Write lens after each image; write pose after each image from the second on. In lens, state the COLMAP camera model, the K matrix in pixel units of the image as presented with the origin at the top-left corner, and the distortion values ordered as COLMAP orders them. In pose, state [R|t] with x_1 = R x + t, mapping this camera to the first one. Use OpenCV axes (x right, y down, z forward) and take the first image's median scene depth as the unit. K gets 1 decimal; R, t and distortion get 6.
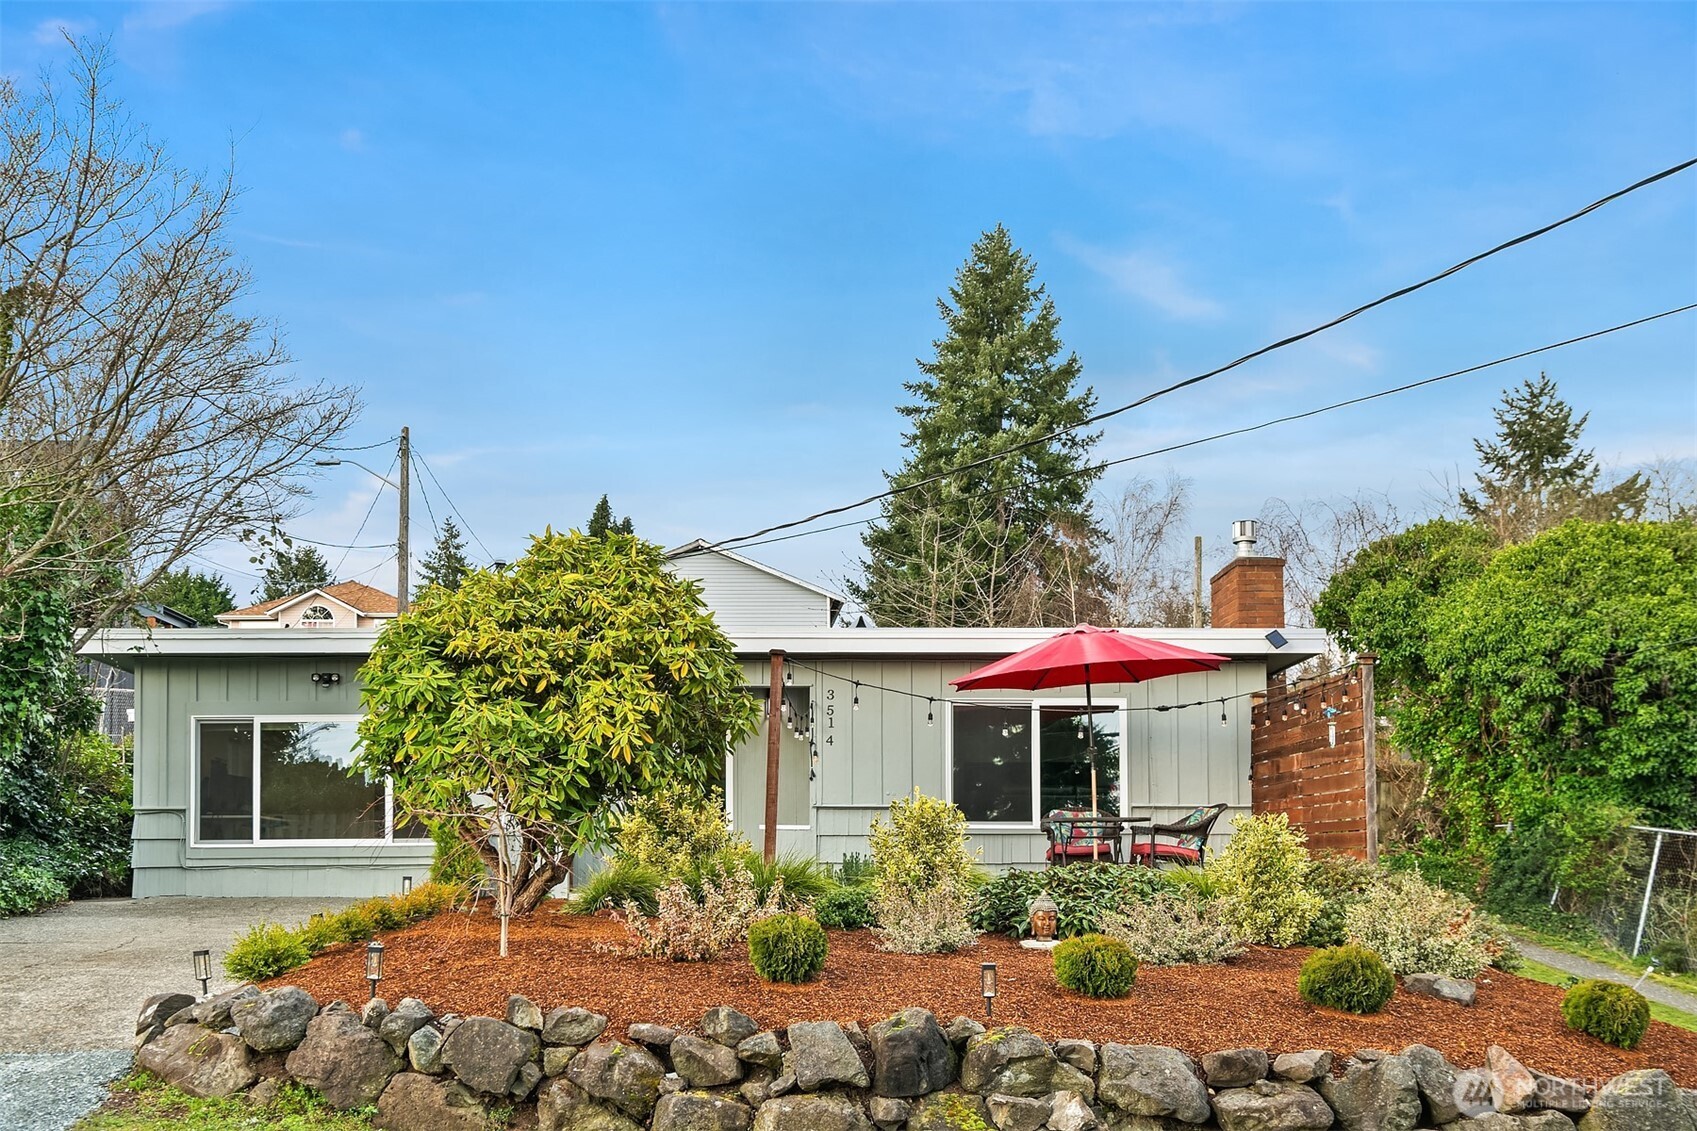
lens RADIAL K [[2117.9, 0, 848.5], [0, 2117.9, 565.5], [0, 0, 1]] dist [0.066350, 0.000351]
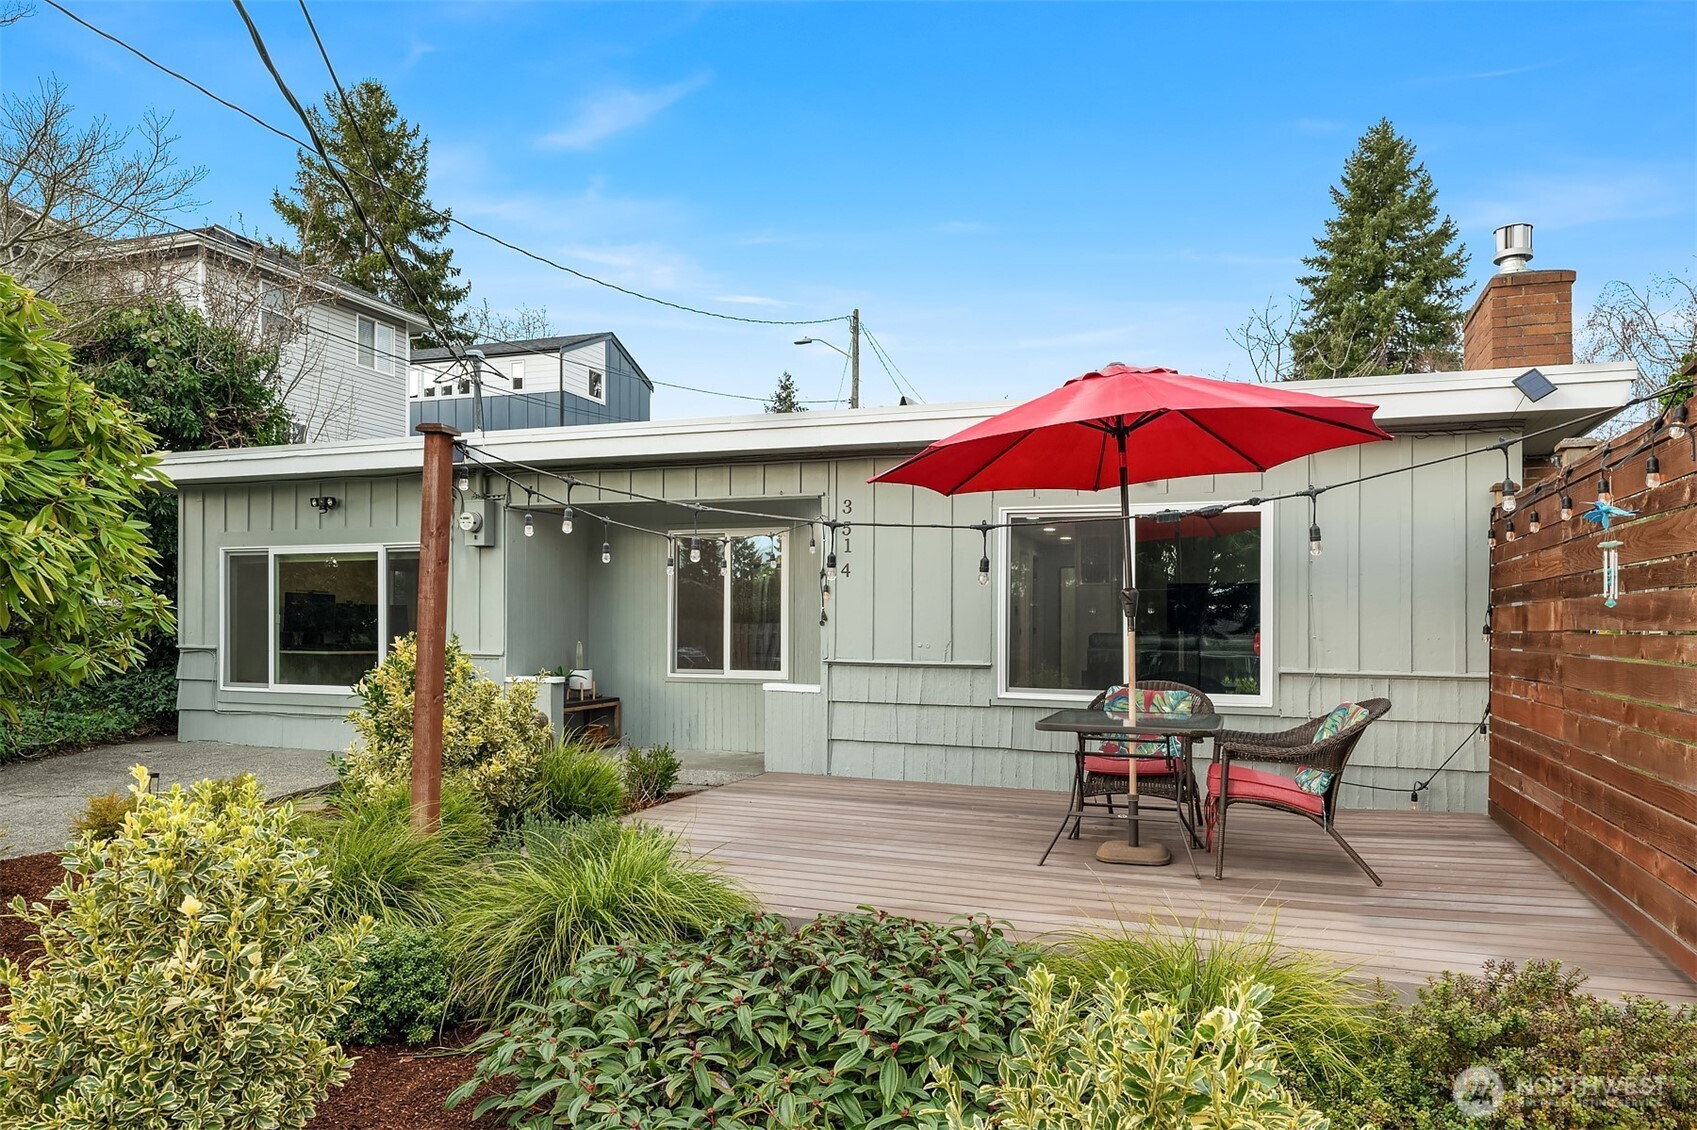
lens RADIAL K [[1296.8, 0, 848.5], [0, 1296.8, 565.0], [0, 0, 1]] dist [-0.000094, 0.002794]
pose [[0.935874, -0.010379, -0.352183, 0.134785], [0.045279, 0.994821, 0.091005, 0.037524], [0.349414, -0.101116, 0.931496, 0.544712]]
